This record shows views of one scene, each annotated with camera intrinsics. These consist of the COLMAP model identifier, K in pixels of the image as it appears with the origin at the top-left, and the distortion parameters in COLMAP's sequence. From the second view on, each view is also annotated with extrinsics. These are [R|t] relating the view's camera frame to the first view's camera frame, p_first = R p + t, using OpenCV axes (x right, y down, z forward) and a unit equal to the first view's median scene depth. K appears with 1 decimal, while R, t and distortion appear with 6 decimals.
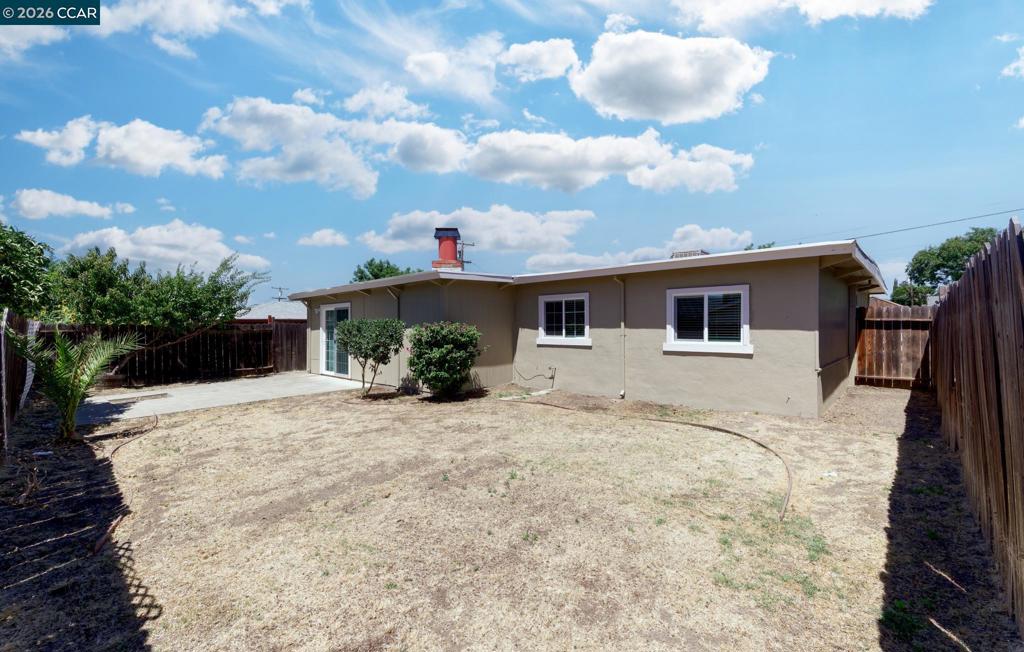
lens RADIAL K [[437.1, 0, 512.0], [0, 437.1, 326.0], [0, 0, 1]] dist [-0.000093, -0.000134]
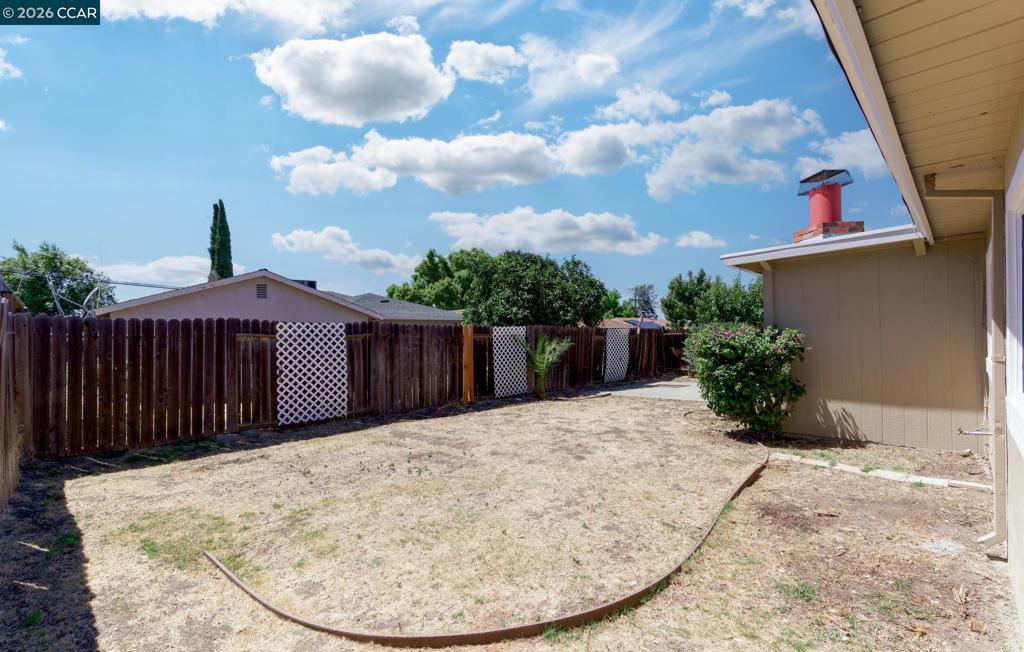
lens RADIAL K [[455.1, 0, 512.0], [0, 455.1, 326.0], [0, 0, 1]] dist [-0.000747, 0.000009]
pose [[-0.048264, -0.008975, -0.998794, 1.641066], [0.019725, 0.999756, -0.009937, -0.025722], [0.998640, -0.020181, -0.048075, 1.798541]]
